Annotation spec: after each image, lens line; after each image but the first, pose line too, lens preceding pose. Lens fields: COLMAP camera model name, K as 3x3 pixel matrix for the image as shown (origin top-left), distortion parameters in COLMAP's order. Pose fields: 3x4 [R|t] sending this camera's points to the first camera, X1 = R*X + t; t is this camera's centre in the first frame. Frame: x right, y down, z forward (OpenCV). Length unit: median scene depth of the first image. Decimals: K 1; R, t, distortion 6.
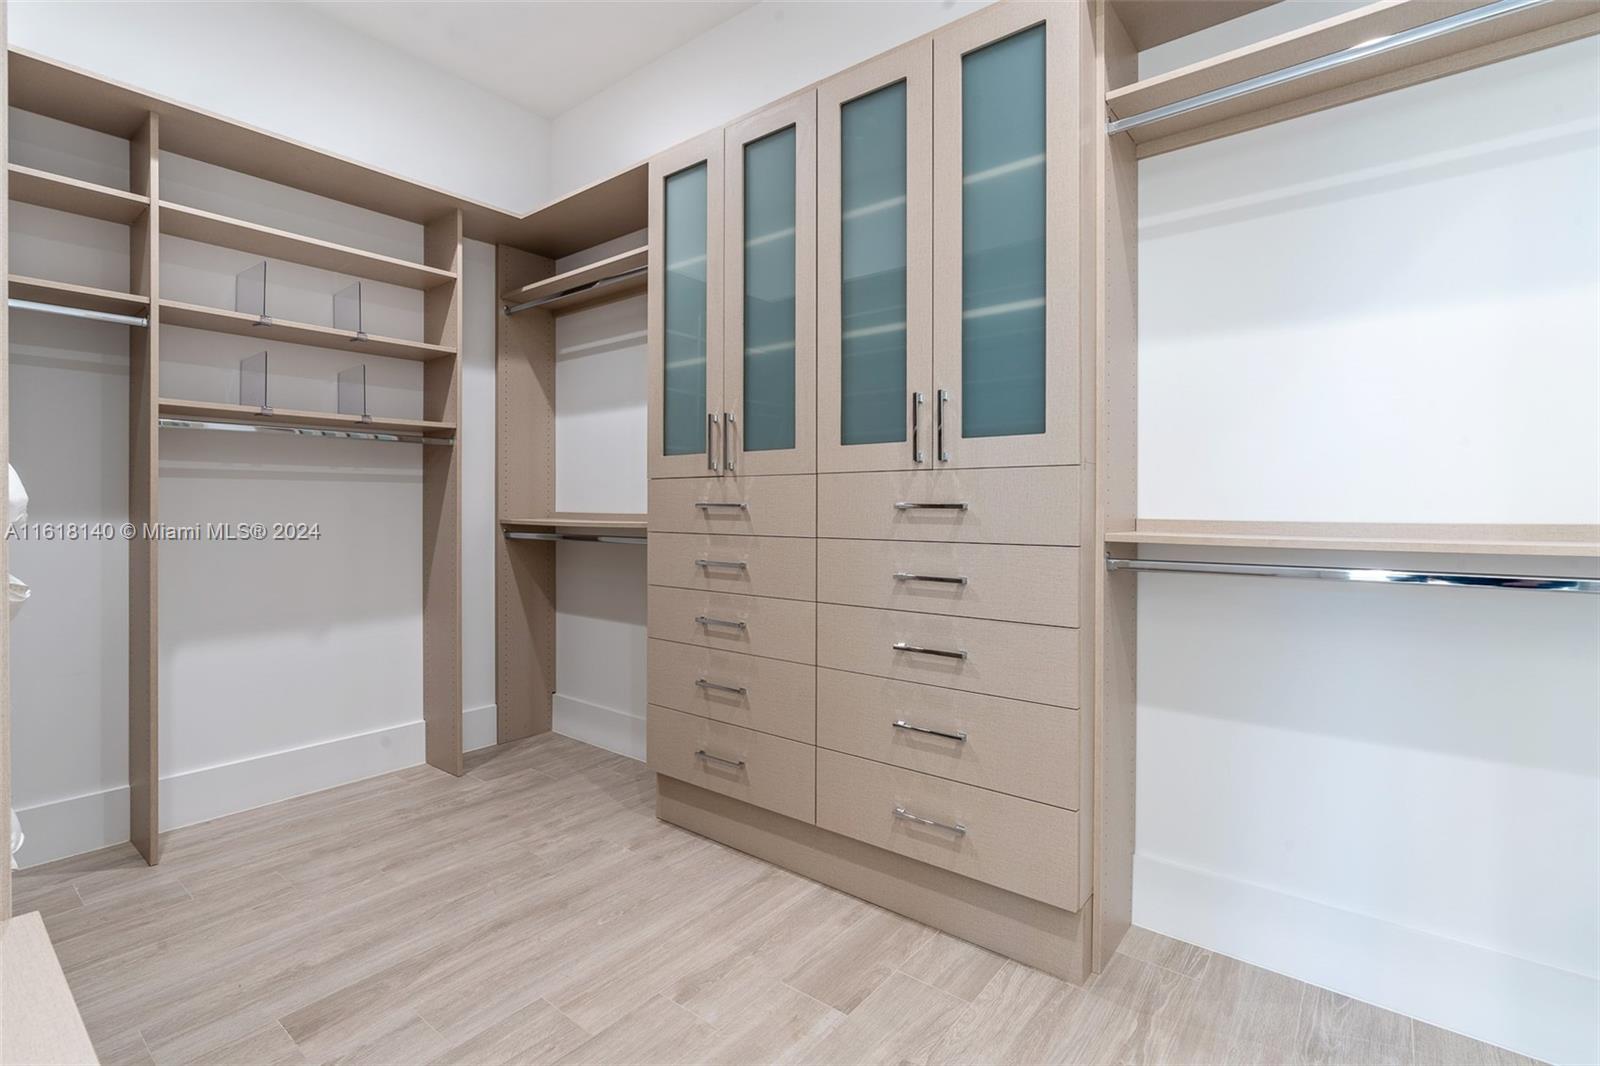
lens RADIAL K [[738.2, 0, 800.0], [0, 738.2, 521.0], [0, 0, 1]] dist [-0.011535, 0.002828]
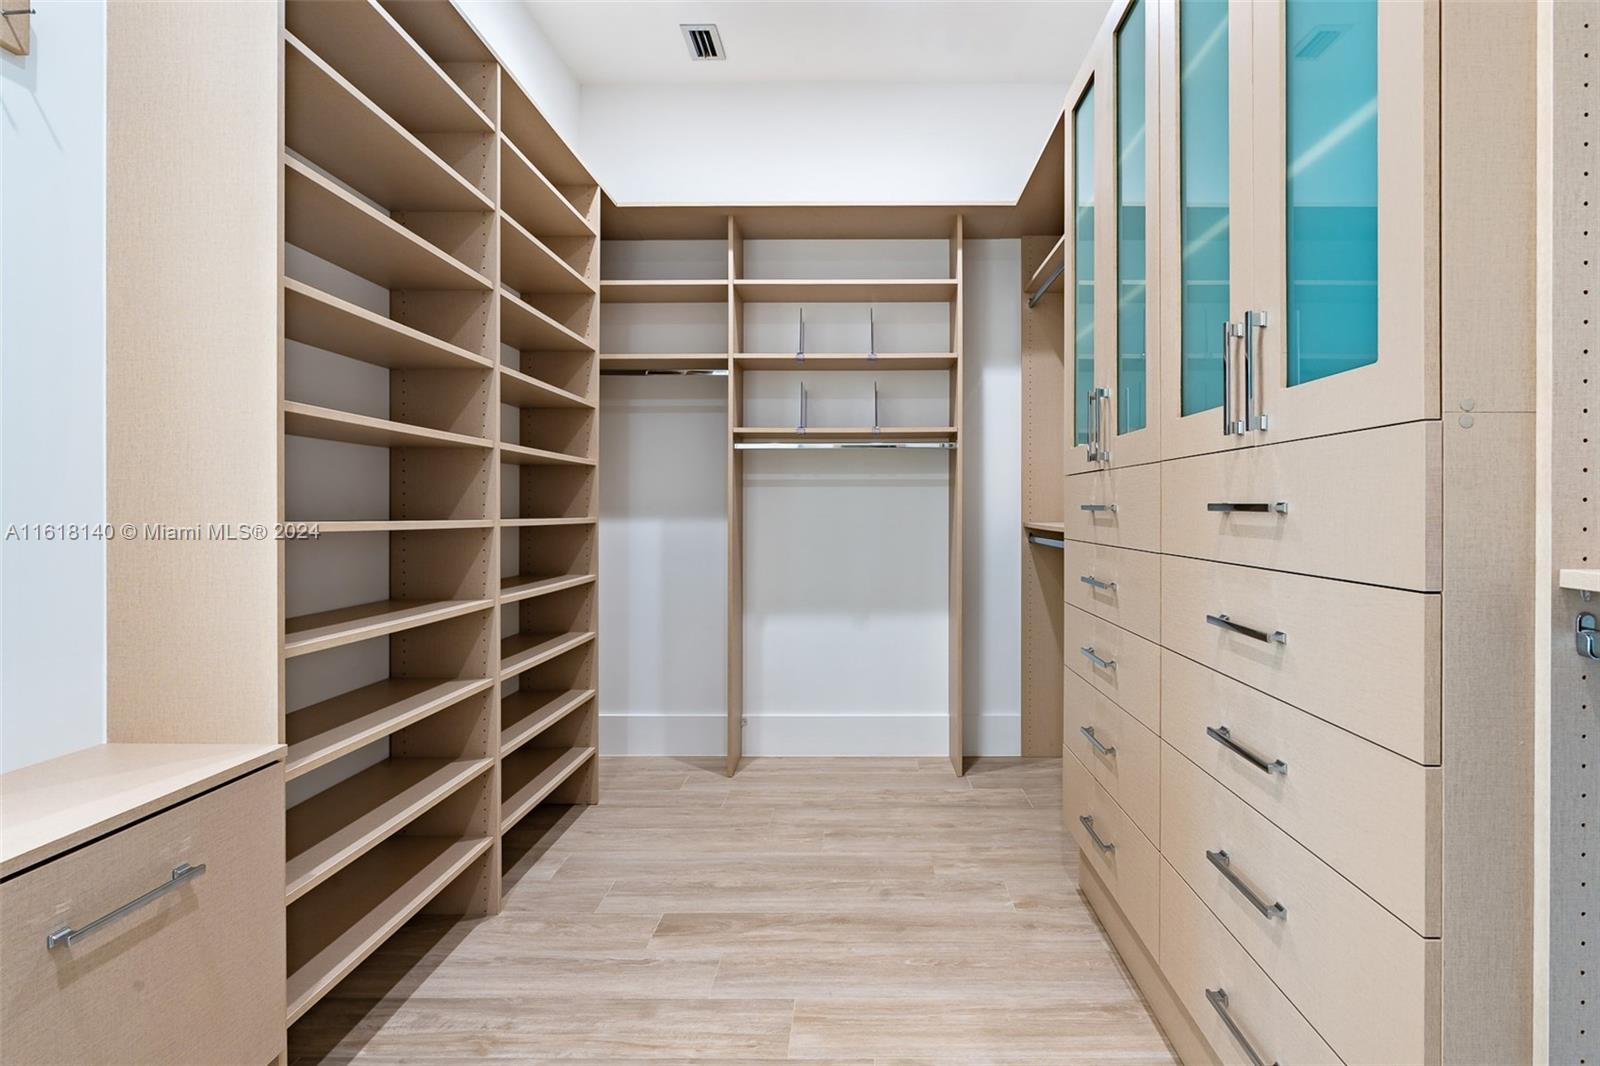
lens RADIAL K [[773.6, 0, 800.4], [0, 773.6, 519.8], [0, 0, 1]] dist [-0.009667, -0.000163]
pose [[0.618890, 0.010510, -0.785407, 0.304635], [-0.015027, 0.999886, 0.001539, -0.004050], [0.785334, 0.010850, 0.618978, 0.224819]]
